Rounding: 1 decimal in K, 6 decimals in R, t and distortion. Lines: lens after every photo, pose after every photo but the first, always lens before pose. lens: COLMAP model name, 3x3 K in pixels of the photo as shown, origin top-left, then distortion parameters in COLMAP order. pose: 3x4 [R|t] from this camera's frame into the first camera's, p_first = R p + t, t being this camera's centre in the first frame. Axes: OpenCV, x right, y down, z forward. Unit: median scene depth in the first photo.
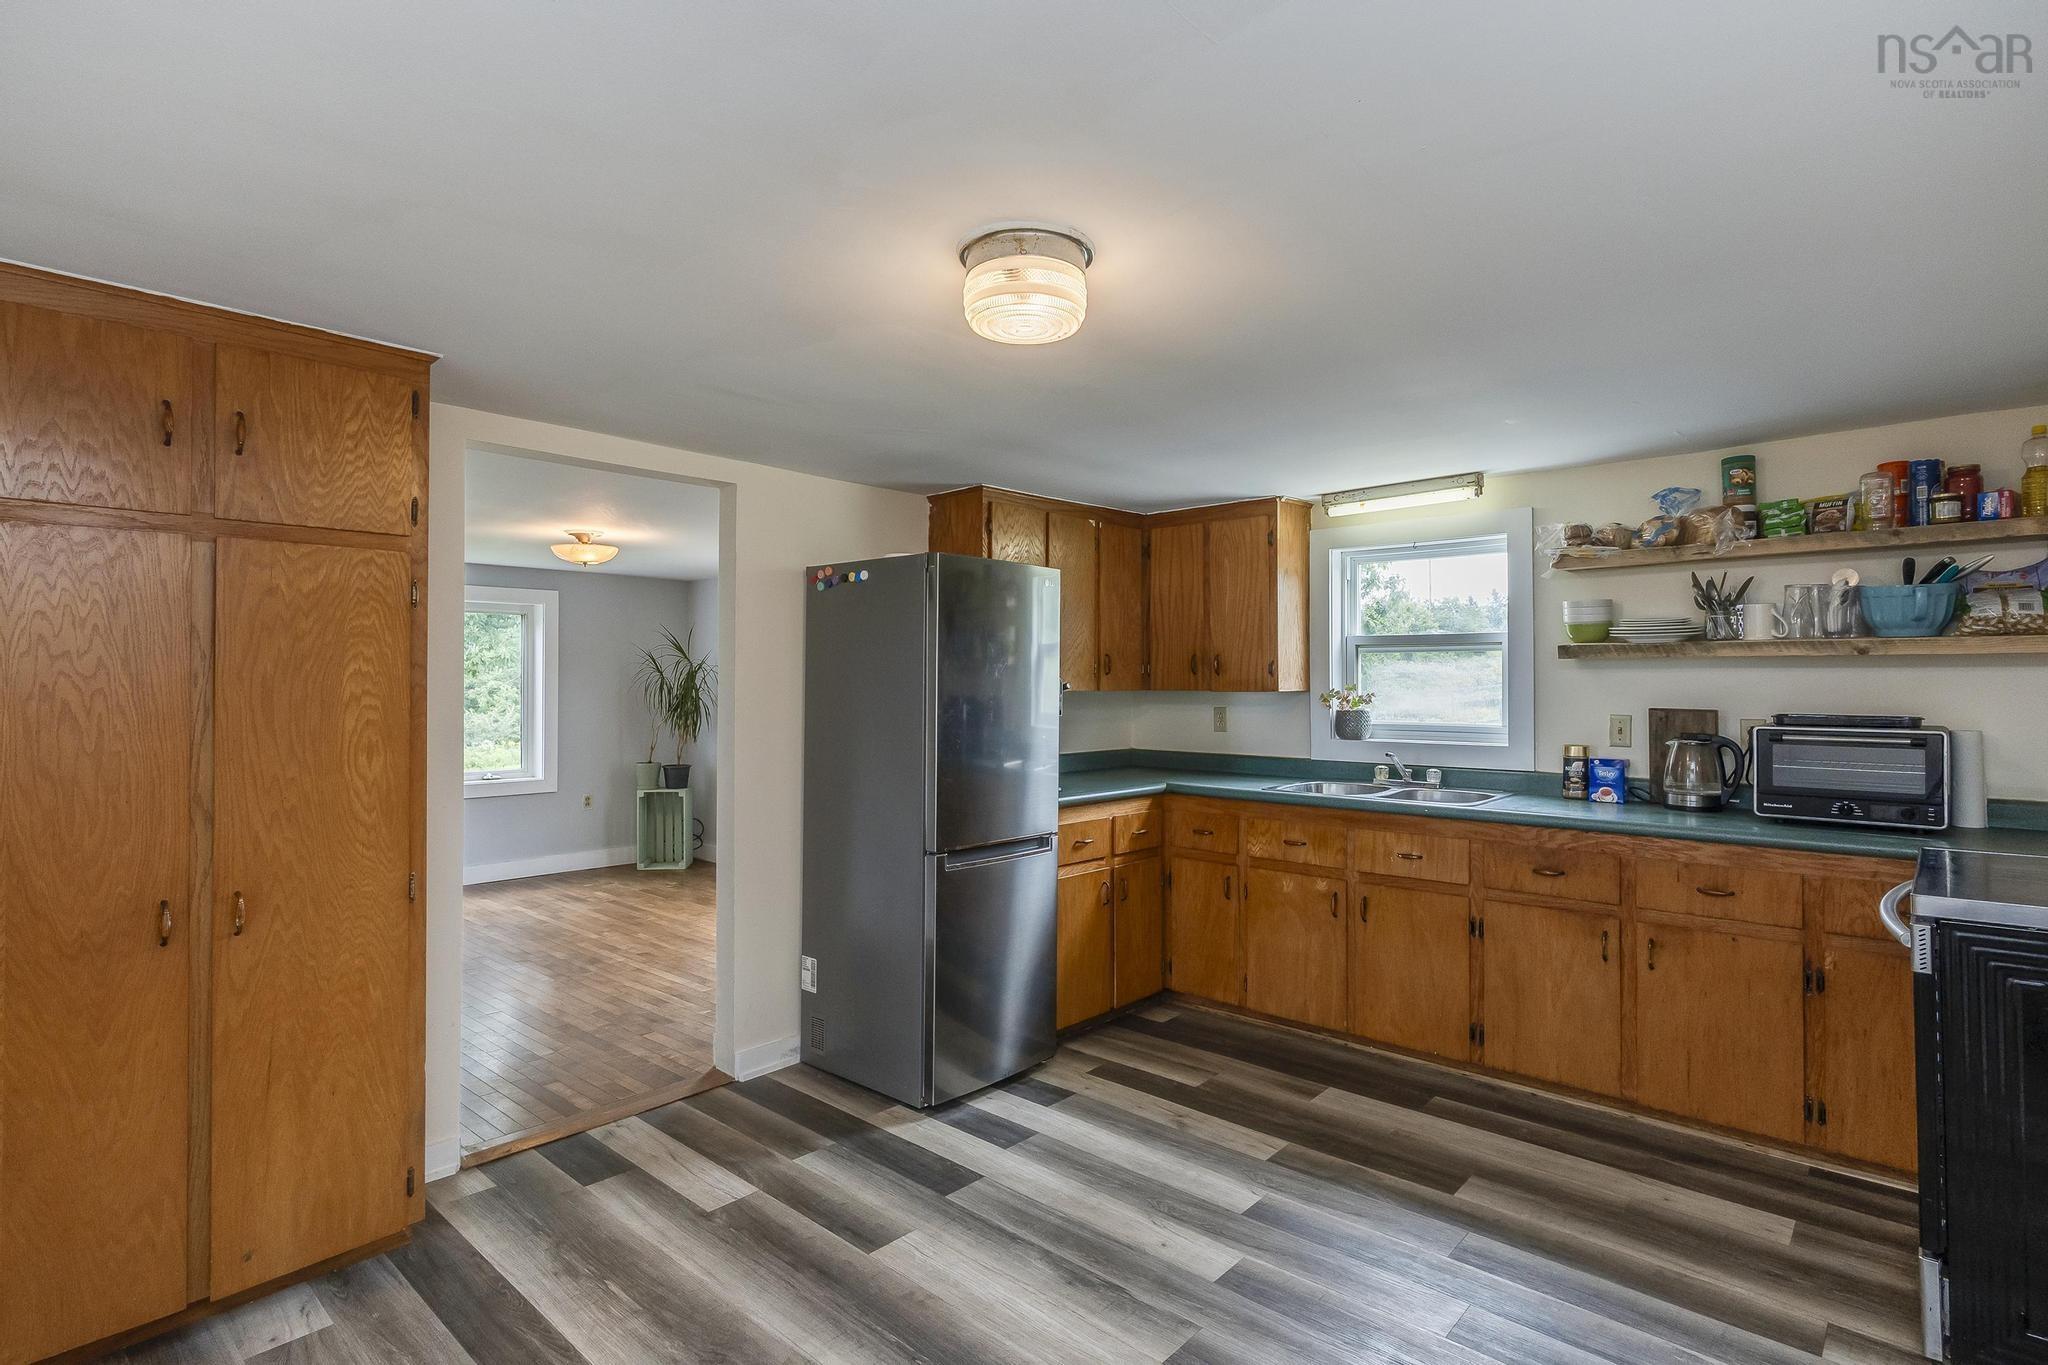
lens RADIAL K [[1022.0, 0, 1011.8], [0, 1022.0, 674.7], [0, 0, 1]] dist [-0.004407, 0.005079]
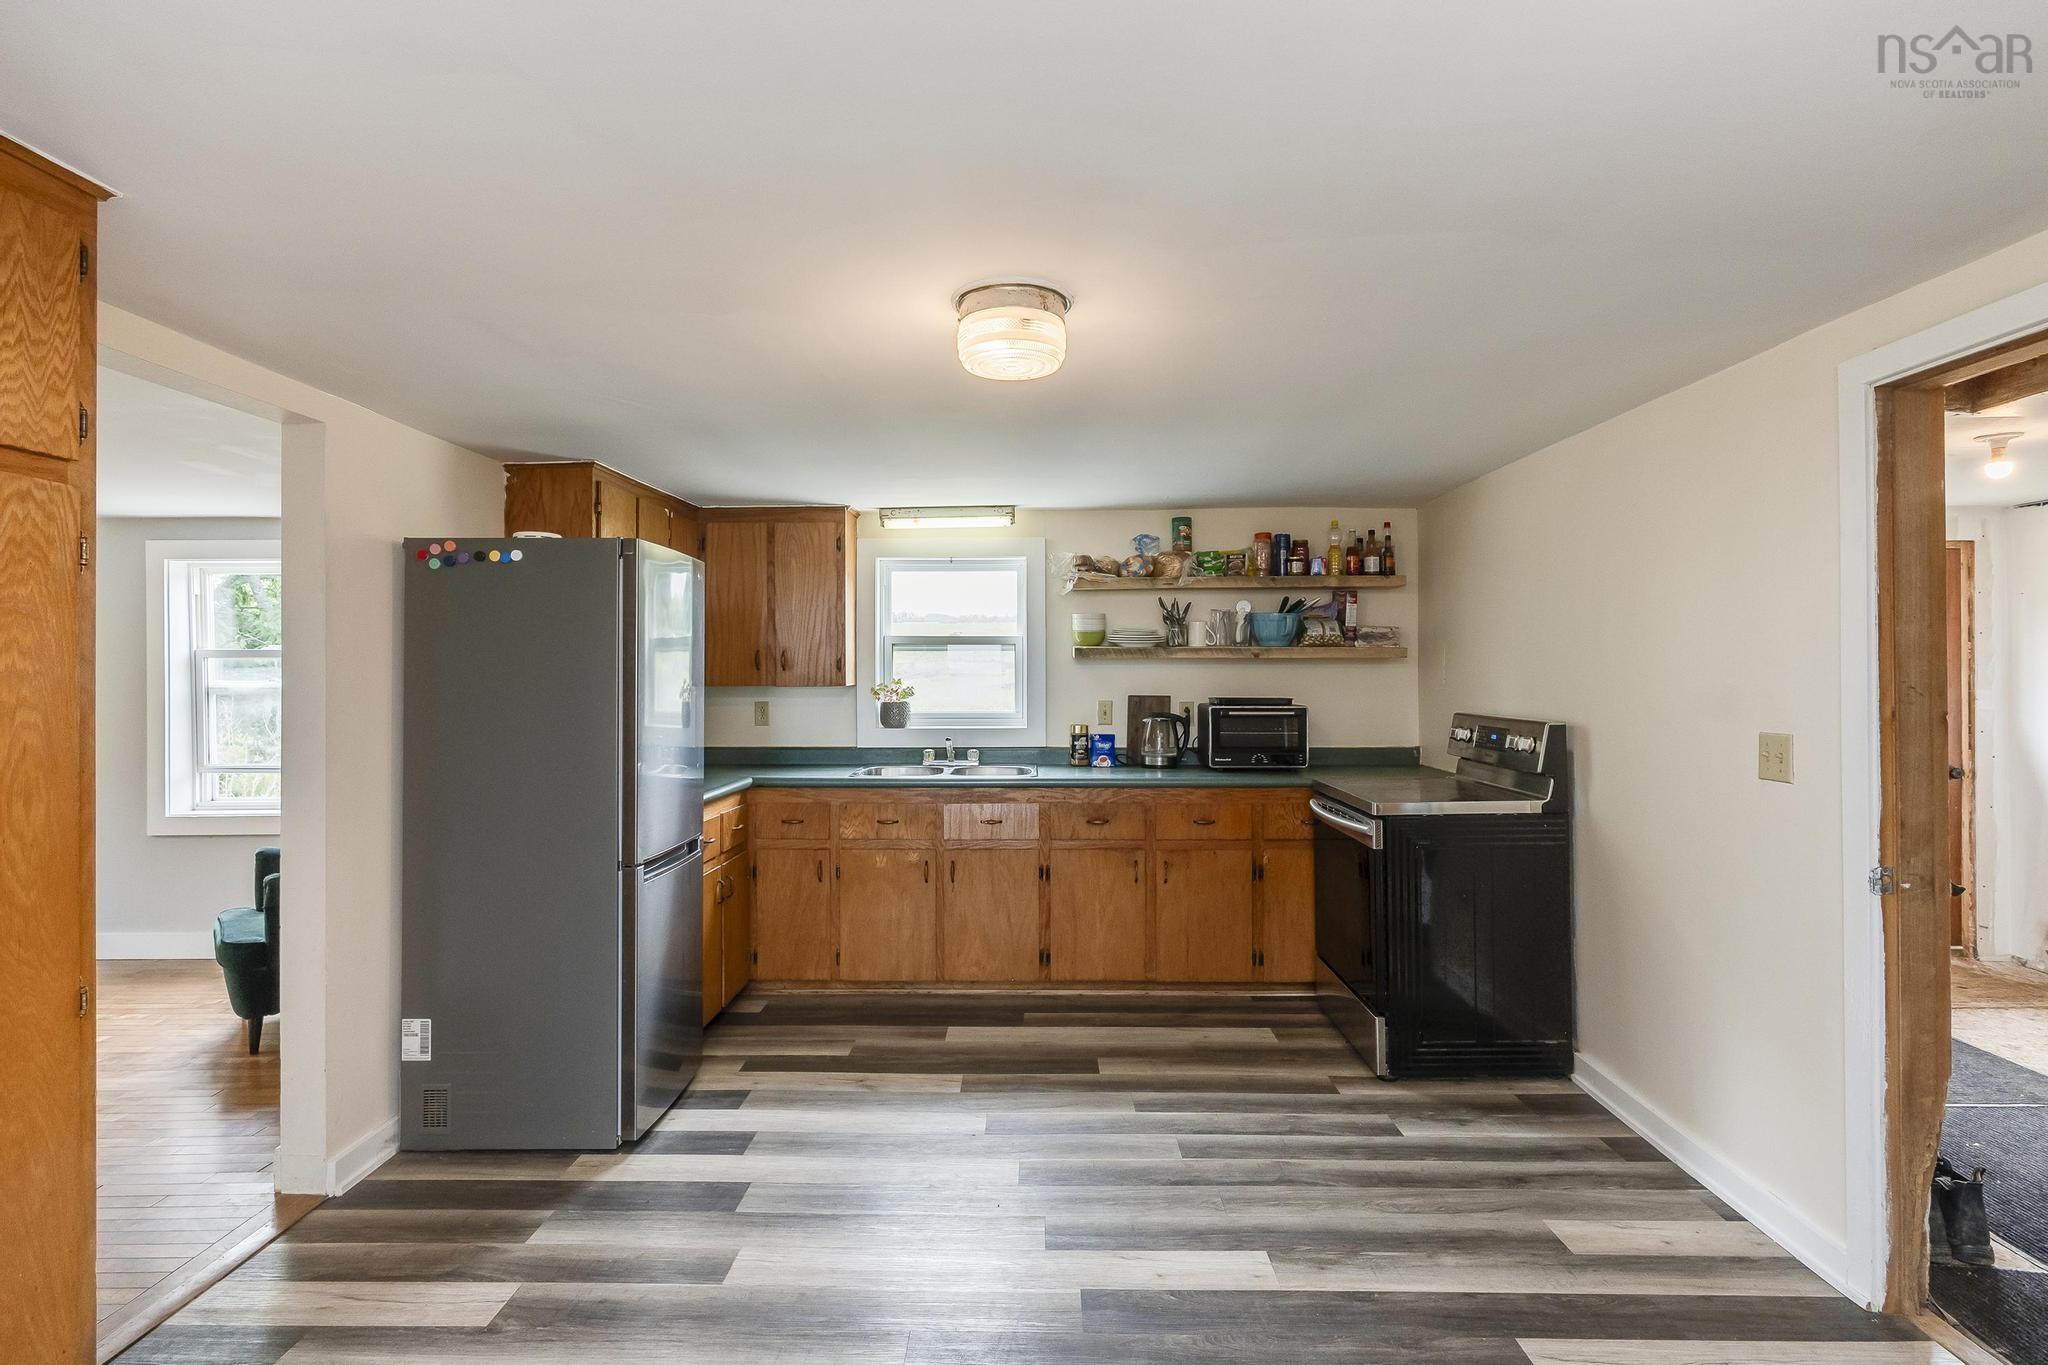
lens RADIAL K [[1022.0, 0, 1028.9], [0, 1022.0, 675.7], [0, 0, 1]] dist [-0.004407, 0.005079]
pose [[0.748671, -0.003877, 0.662930, -0.390066], [-0.001047, 0.999975, 0.007031, -0.002774], [-0.662941, -0.005958, 0.748648, 0.074135]]
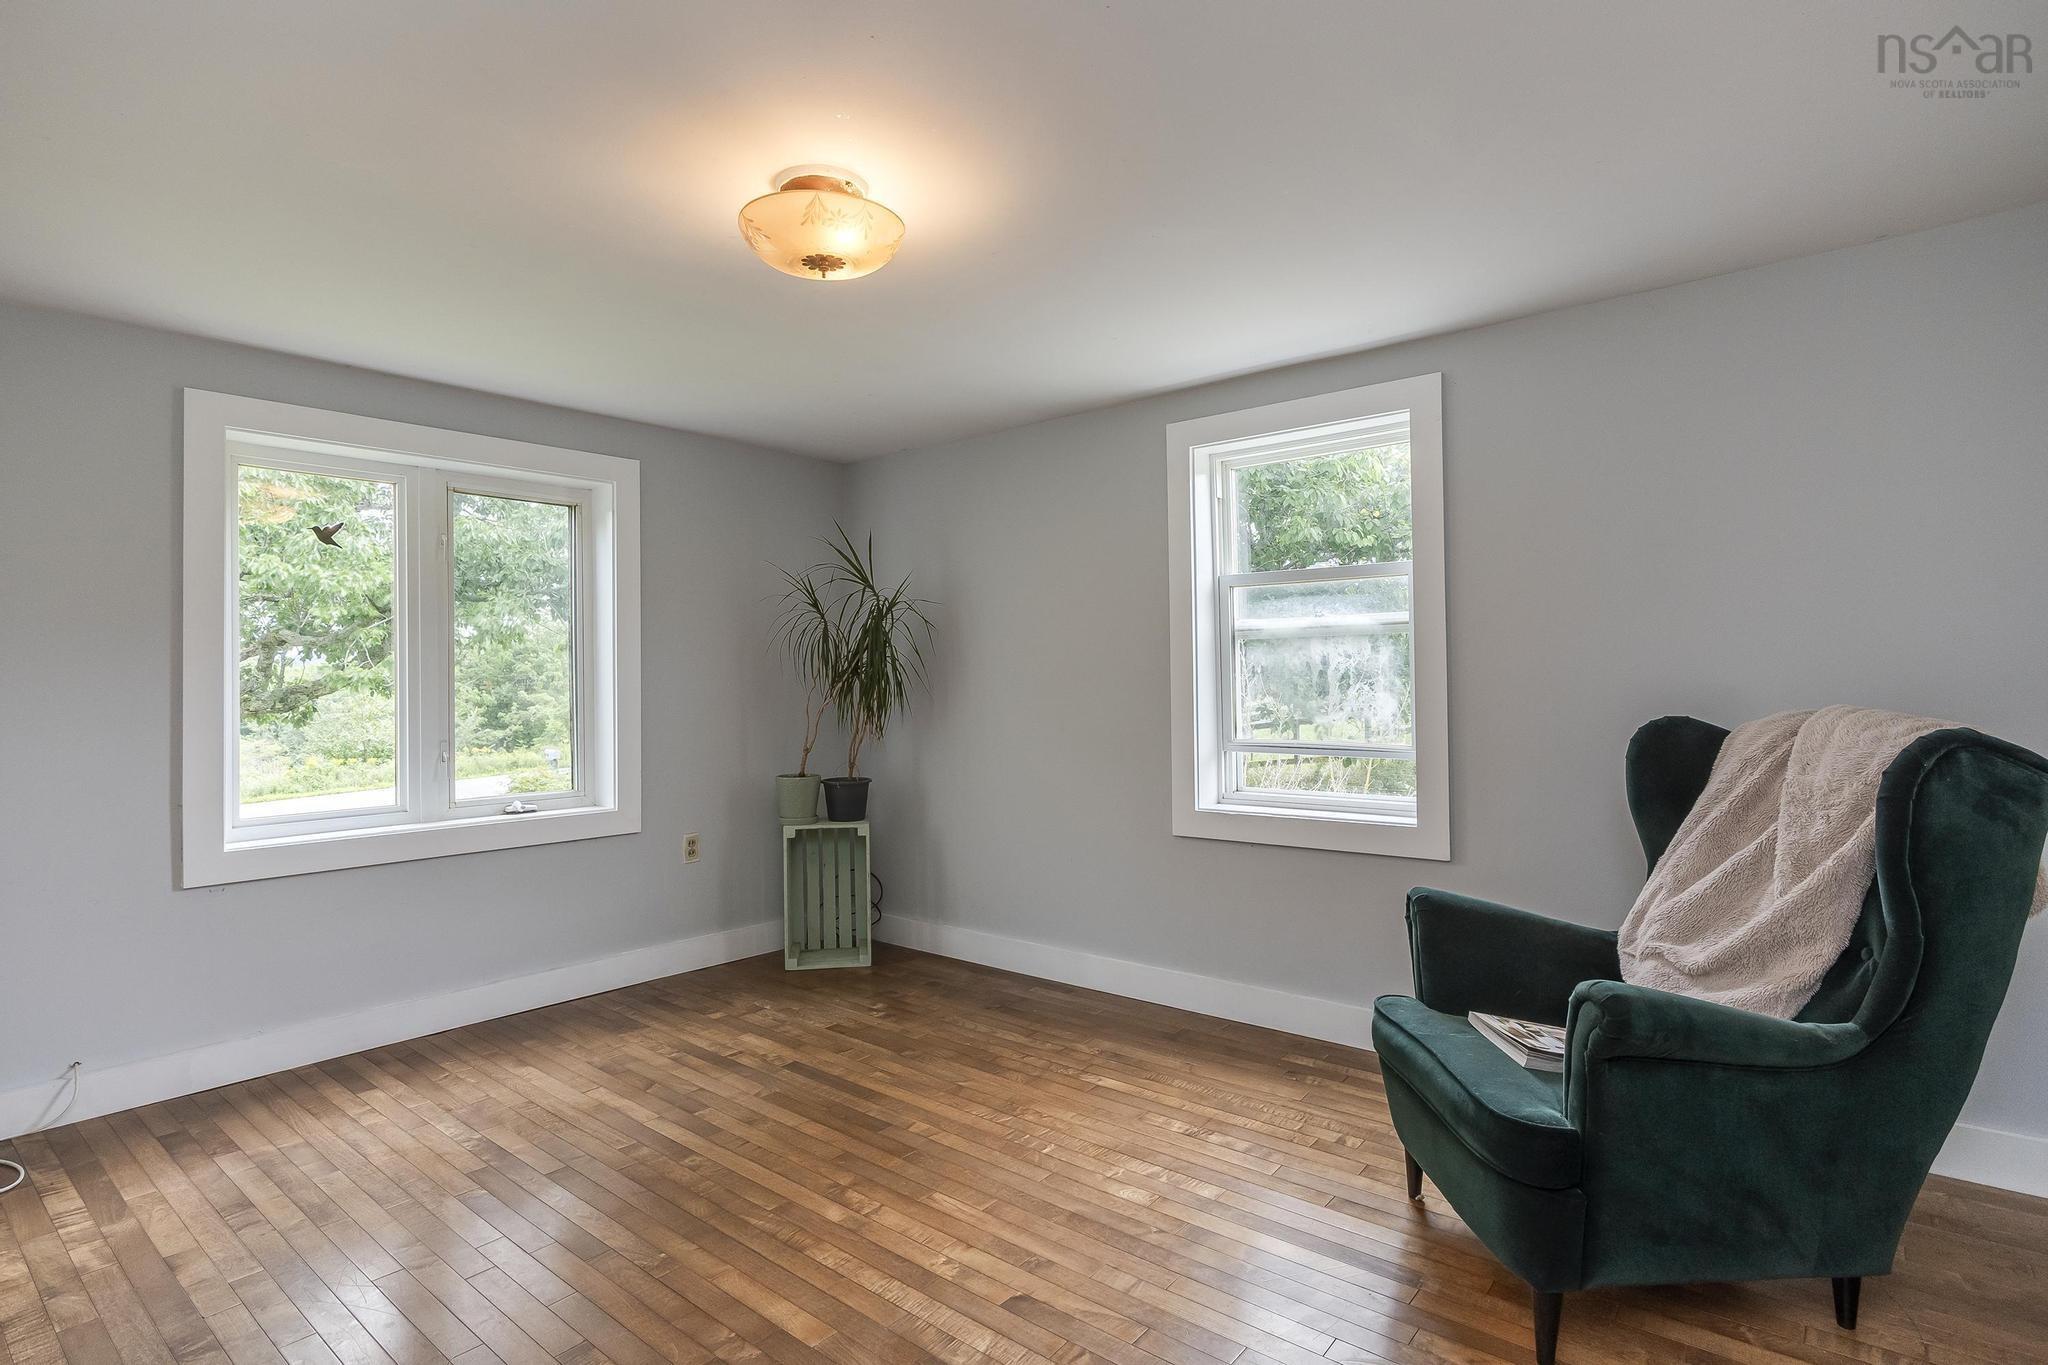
lens RADIAL K [[1022.0, 0, 1019.1], [0, 1022.0, 676.3], [0, 0, 1]] dist [-0.004407, 0.005079]
pose [[0.999167, -0.012815, 0.038739, -0.561795], [0.012673, 0.999912, 0.003910, 0.068324], [-0.038786, -0.003416, 0.999242, 0.957878]]
